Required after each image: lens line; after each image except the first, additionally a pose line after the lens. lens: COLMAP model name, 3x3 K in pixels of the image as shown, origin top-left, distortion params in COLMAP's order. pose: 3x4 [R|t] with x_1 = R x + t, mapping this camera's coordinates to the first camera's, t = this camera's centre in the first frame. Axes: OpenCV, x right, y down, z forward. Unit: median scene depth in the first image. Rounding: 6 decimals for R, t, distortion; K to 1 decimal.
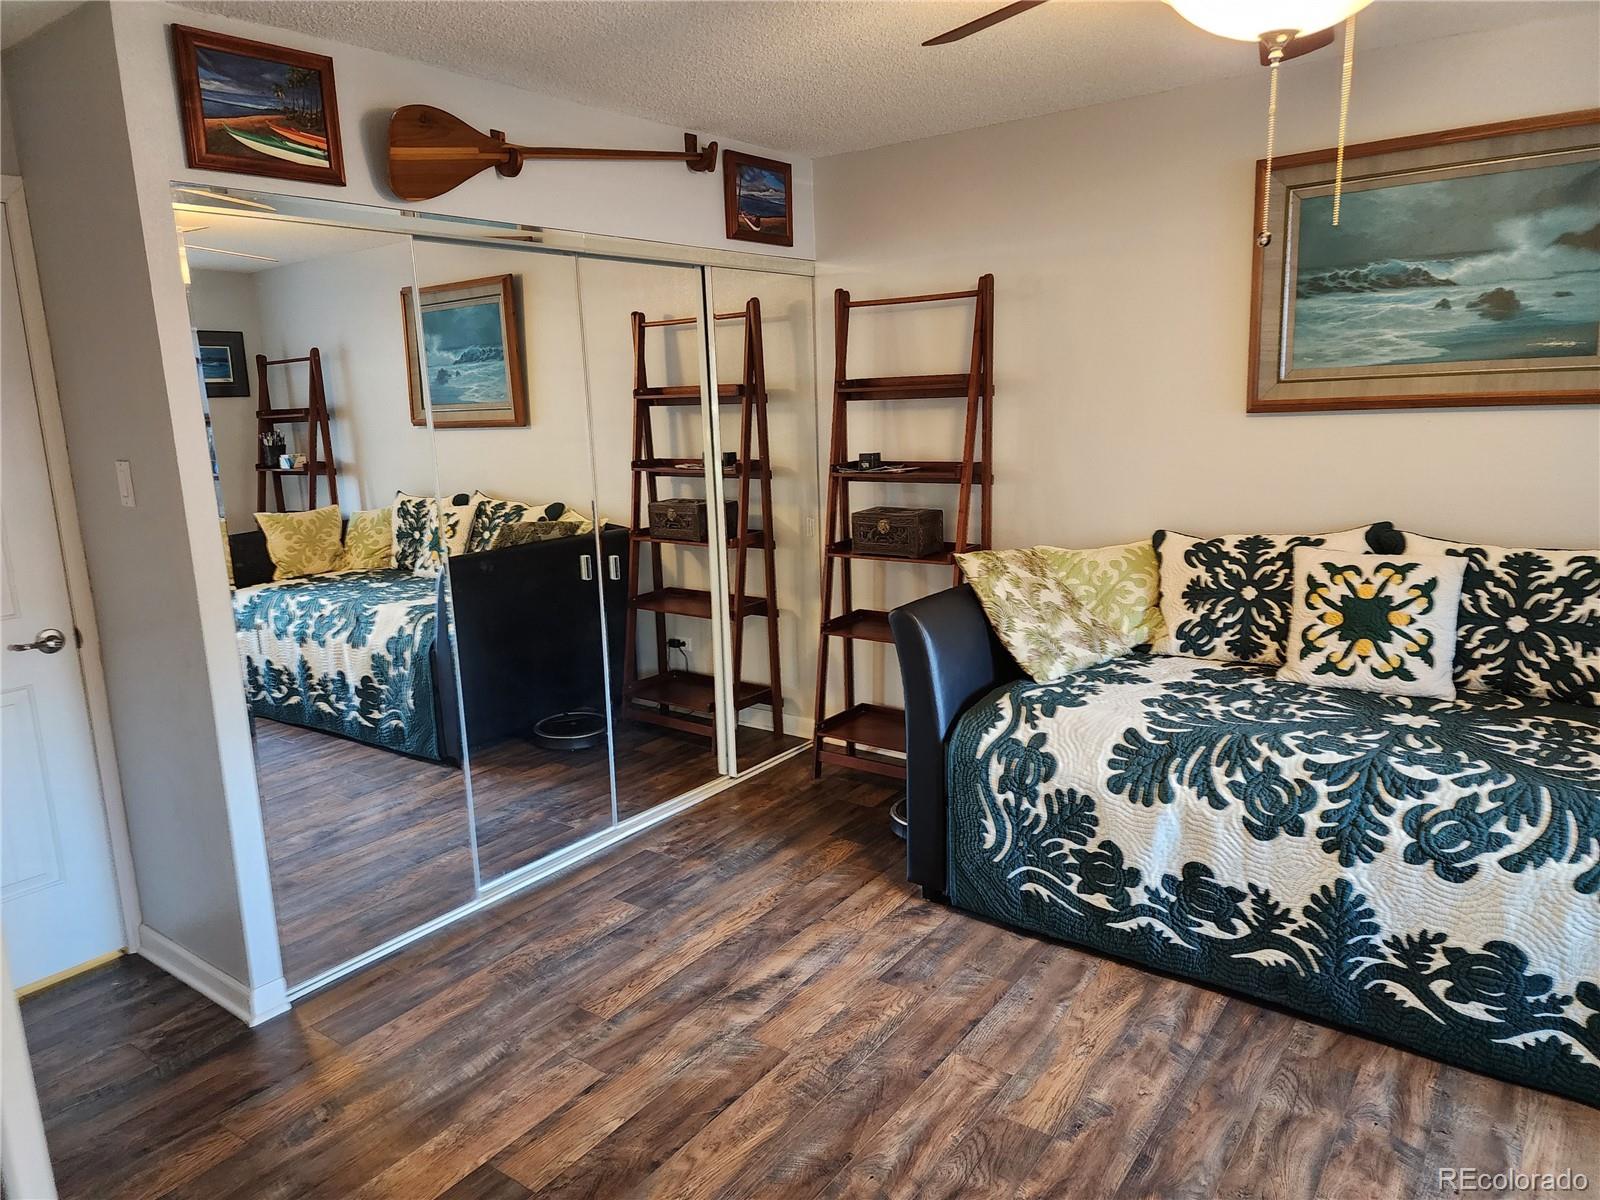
lens RADIAL K [[1075.4, 0, 800.0], [0, 1075.4, 600.0], [0, 0, 1]] dist [0.097291, -0.098519]
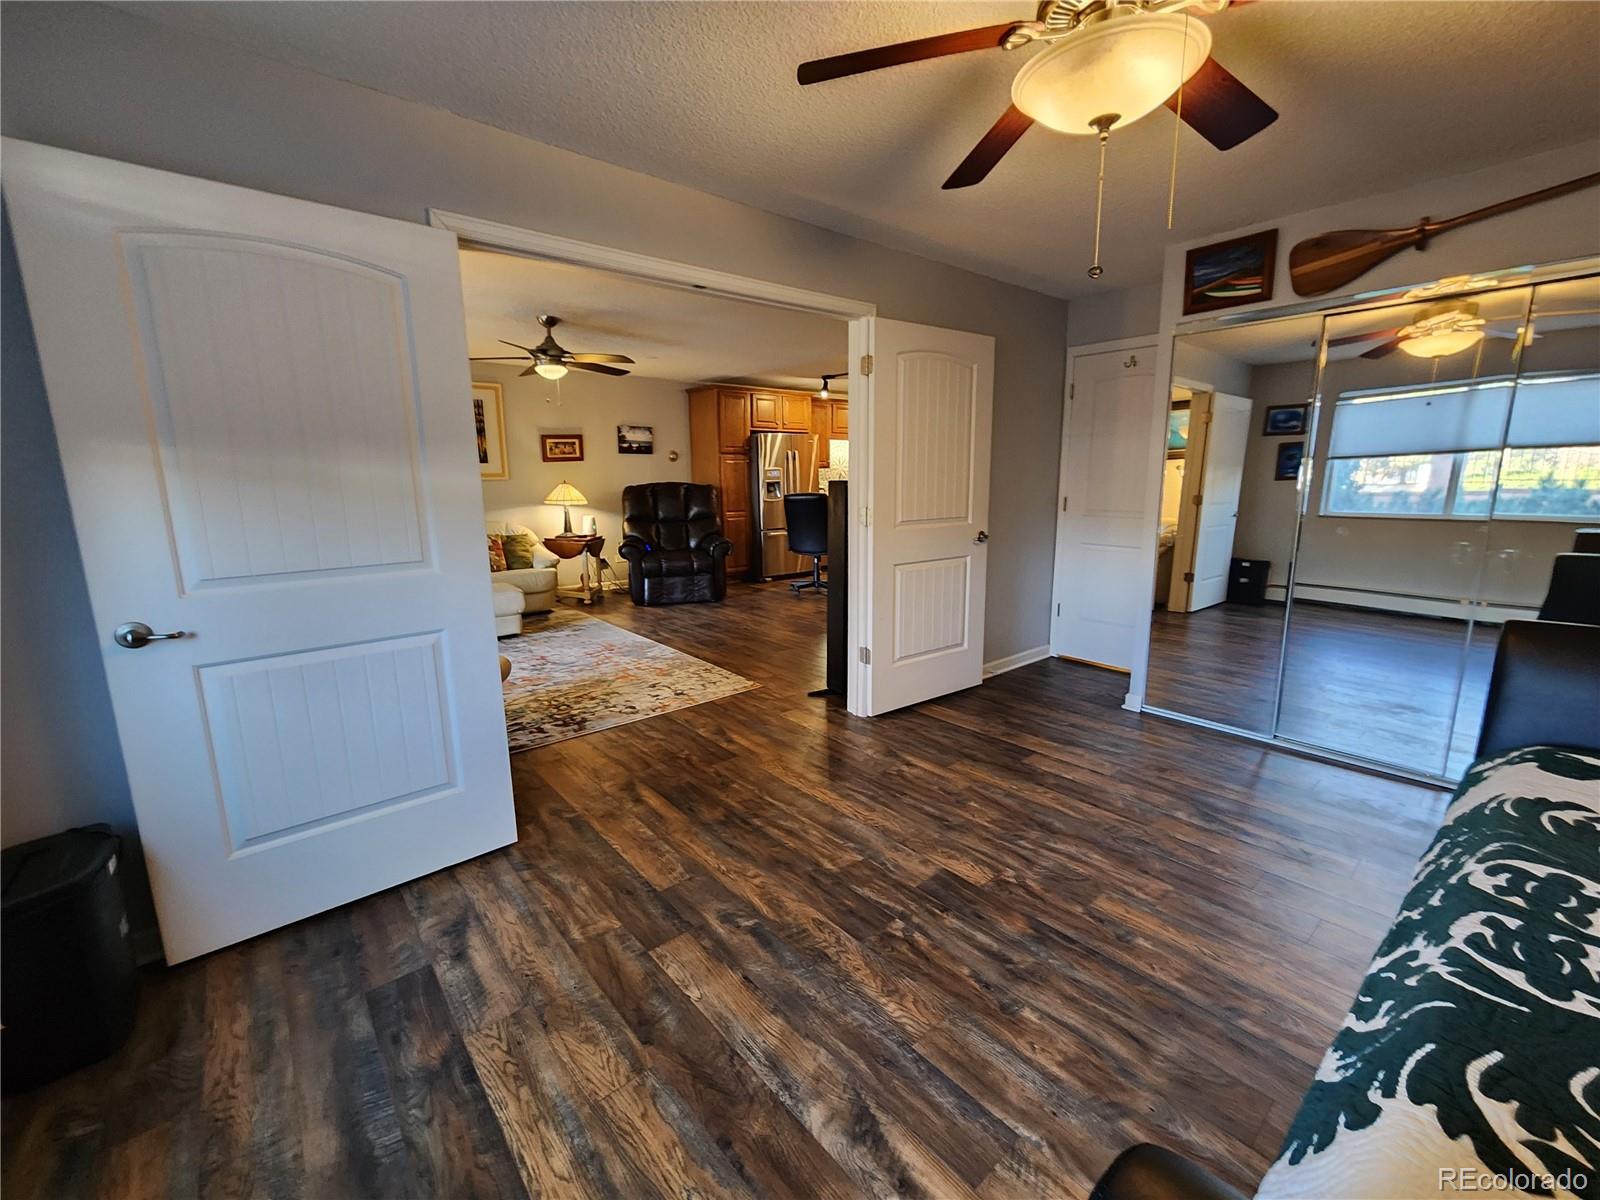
lens RADIAL K [[655.8, 0, 806.0], [0, 655.8, 589.9], [0, 0, 1]] dist [-0.000059, 0.000128]
pose [[-0.226891, 0.204124, -0.952289, 0.789255], [-0.172955, 0.953803, 0.245657, -0.051279], [0.958440, 0.220440, -0.181105, 0.519083]]
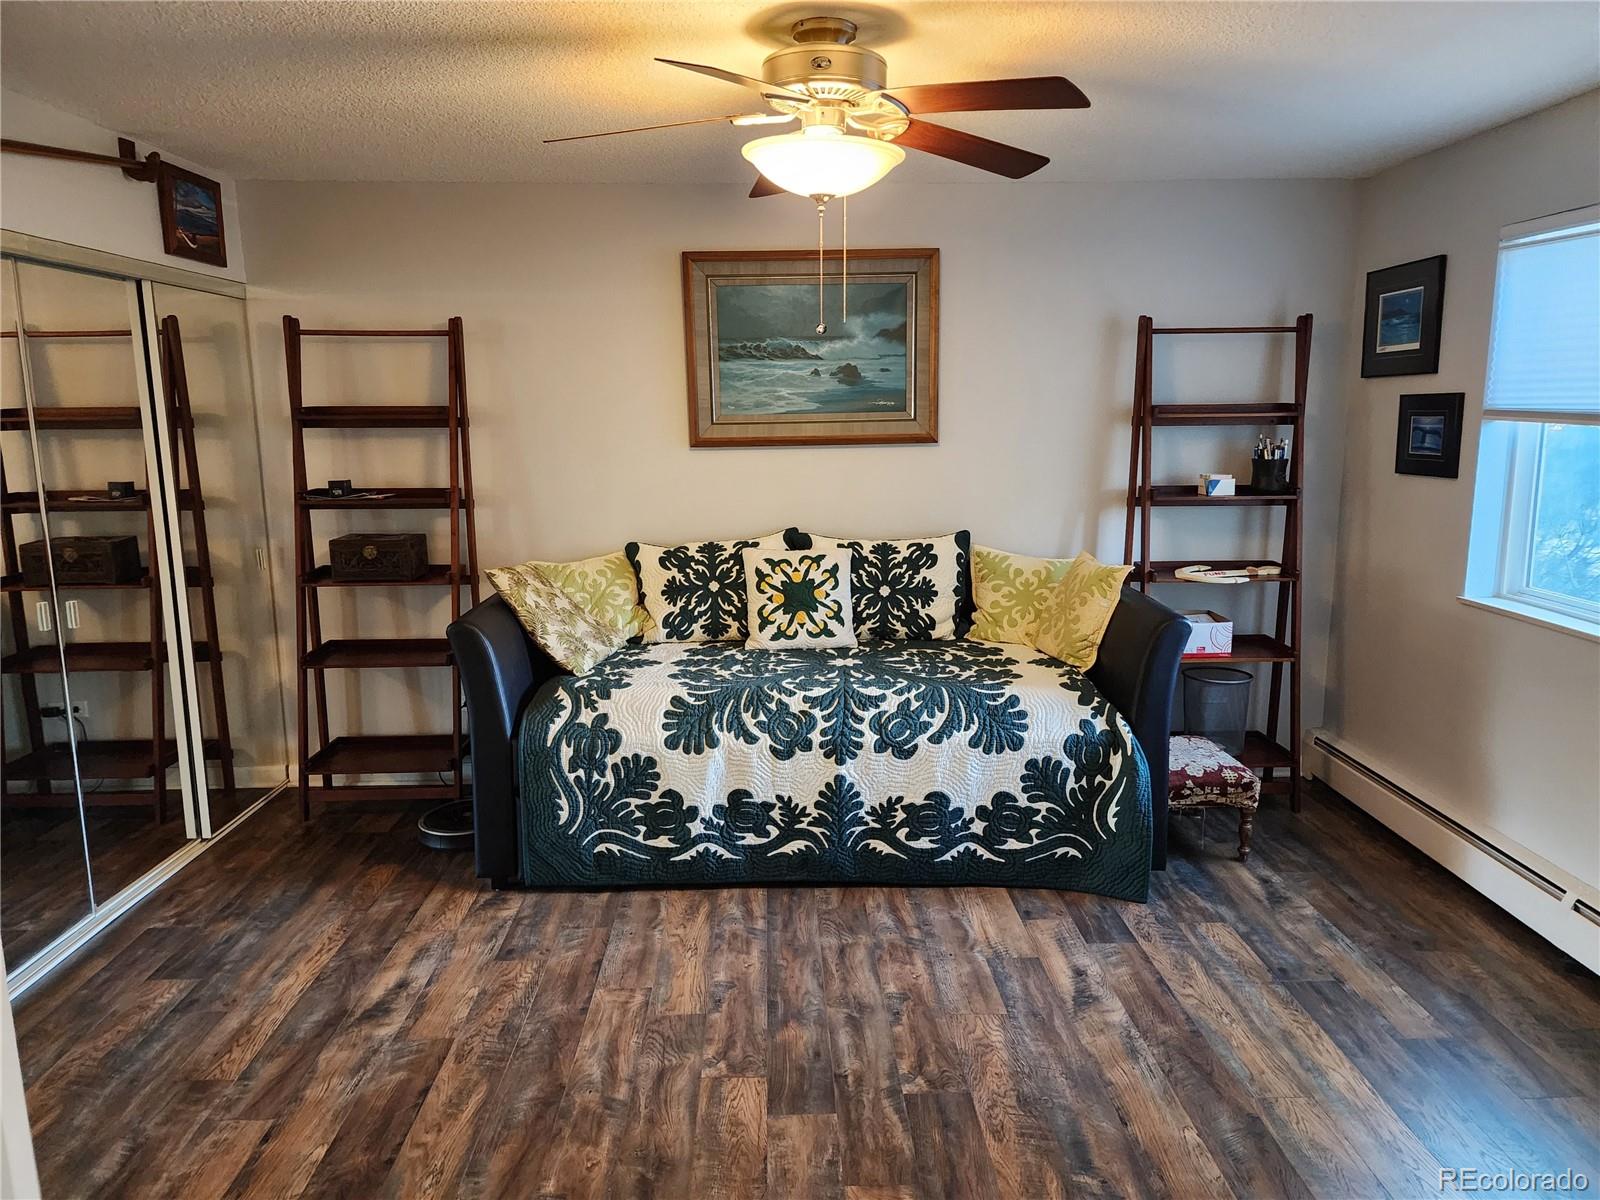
lens RADIAL K [[1074.9, 0, 805.8], [0, 1074.9, 577.4], [0, 0, 1]] dist [0.127281, -0.150855]
pose [[0.787235, -0.067840, 0.612910, -0.306083], [0.100008, 0.994818, -0.018341, 0.018987], [-0.608490, 0.075735, 0.789940, -0.073440]]
